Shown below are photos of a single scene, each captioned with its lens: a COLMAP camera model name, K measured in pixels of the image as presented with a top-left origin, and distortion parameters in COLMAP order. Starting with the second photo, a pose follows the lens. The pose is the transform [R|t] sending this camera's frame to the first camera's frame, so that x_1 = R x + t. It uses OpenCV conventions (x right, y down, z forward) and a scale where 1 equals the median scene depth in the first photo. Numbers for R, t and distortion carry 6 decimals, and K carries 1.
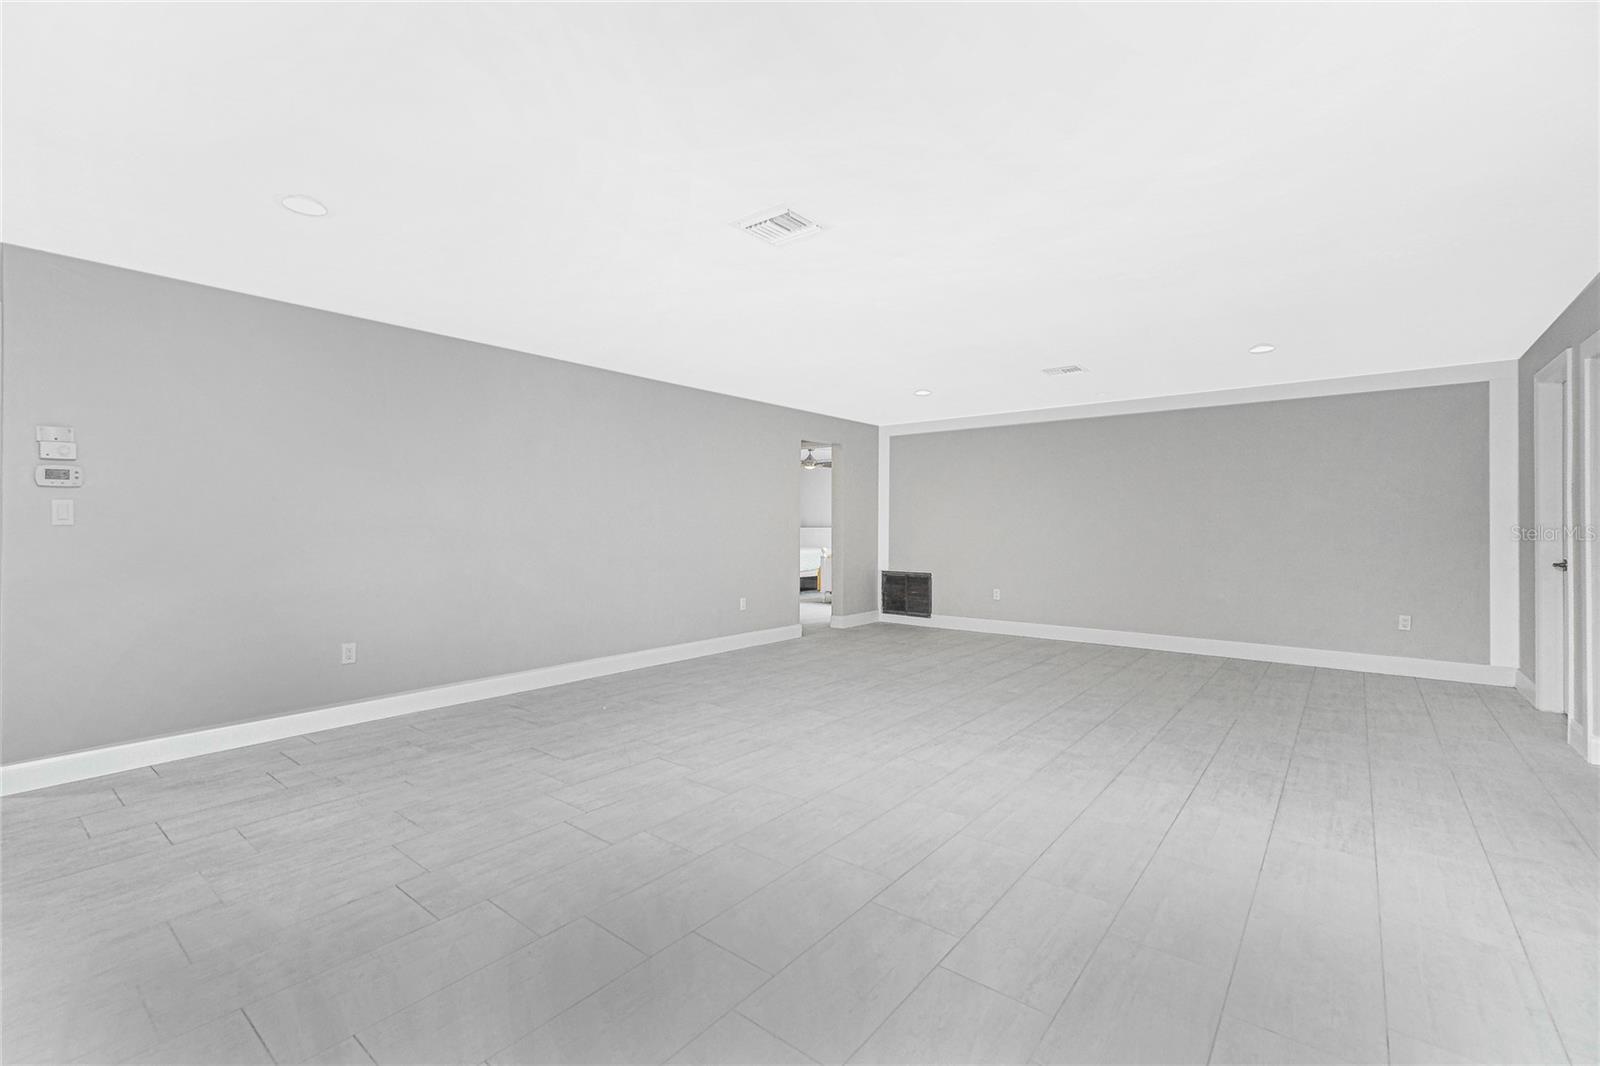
lens RADIAL K [[690.8, 0, 808.9], [0, 690.8, 525.8], [0, 0, 1]] dist [-0.012975, 0.002683]
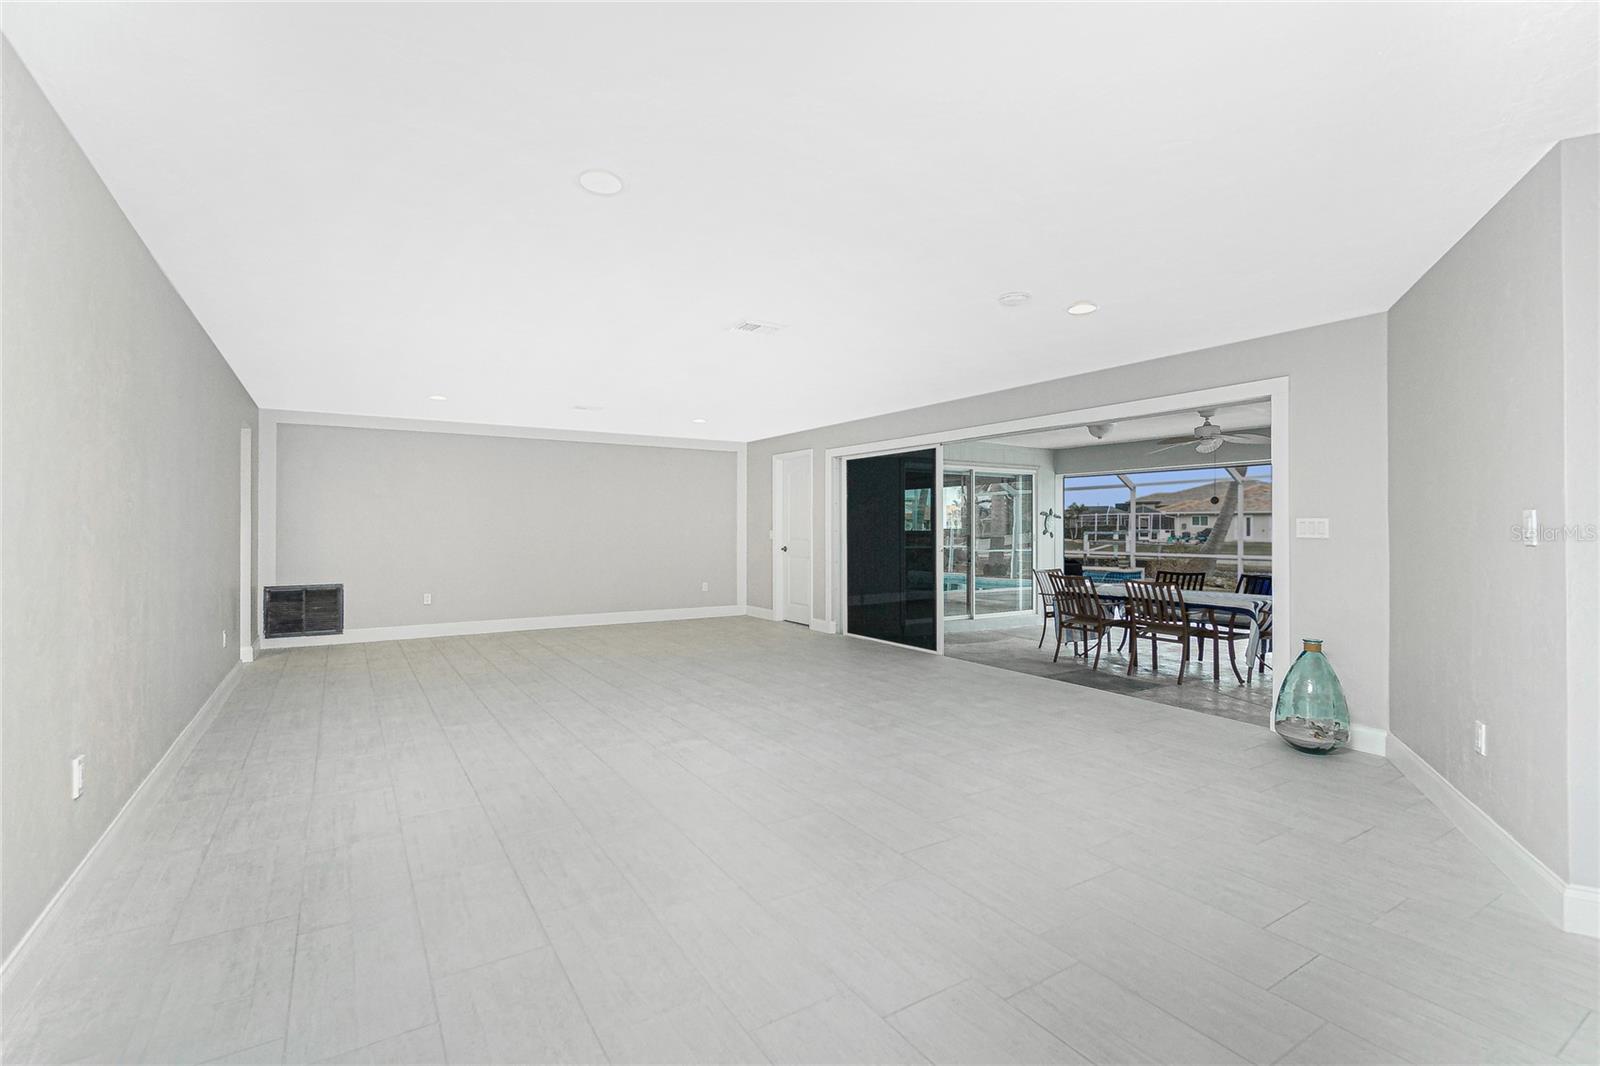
lens RADIAL K [[690.8, 0, 800.1], [0, 690.8, 530.8], [0, 0, 1]] dist [-0.012975, 0.002683]
pose [[0.326725, -0.002398, 0.945116, -0.457652], [0.006518, 0.999979, 0.000284, 0.003520], [-0.945097, 0.006067, 0.326734, 0.146707]]
